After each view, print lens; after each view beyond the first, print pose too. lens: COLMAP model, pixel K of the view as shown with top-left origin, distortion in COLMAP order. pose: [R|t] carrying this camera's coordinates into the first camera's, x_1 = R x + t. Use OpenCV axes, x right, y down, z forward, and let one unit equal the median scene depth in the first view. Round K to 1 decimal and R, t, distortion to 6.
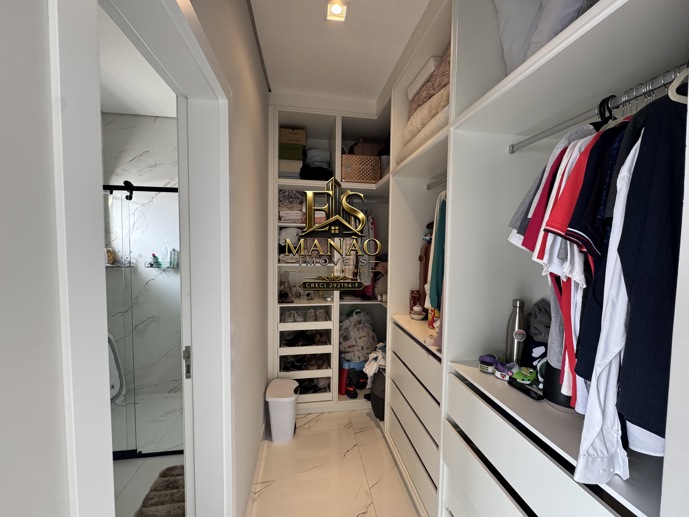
lens RADIAL K [[276.2, 0, 344.5], [0, 276.2, 258.5], [0, 0, 1]] dist [-0.003990, -0.000073]
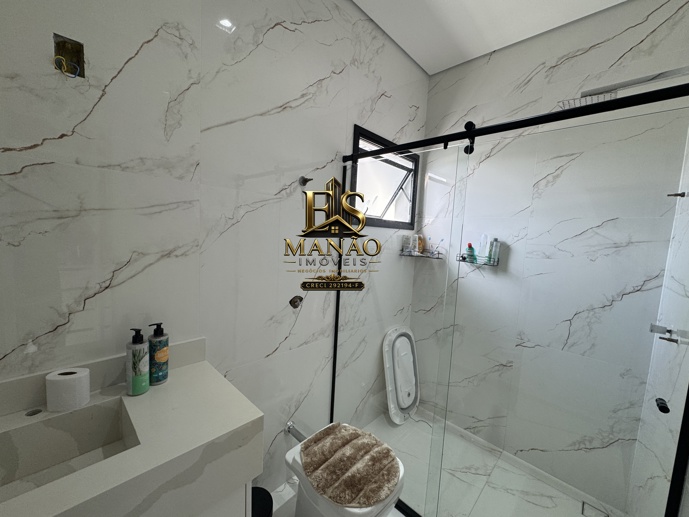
lens RADIAL K [[276.2, 0, 344.5], [0, 276.2, 258.5], [0, 0, 1]] dist [-0.003990, -0.000073]
pose [[0.610844, 0.089131, -0.786718, -0.310757], [-0.082781, 0.995387, 0.048497, 0.014375], [0.787411, 0.035501, 0.615405, 0.281787]]
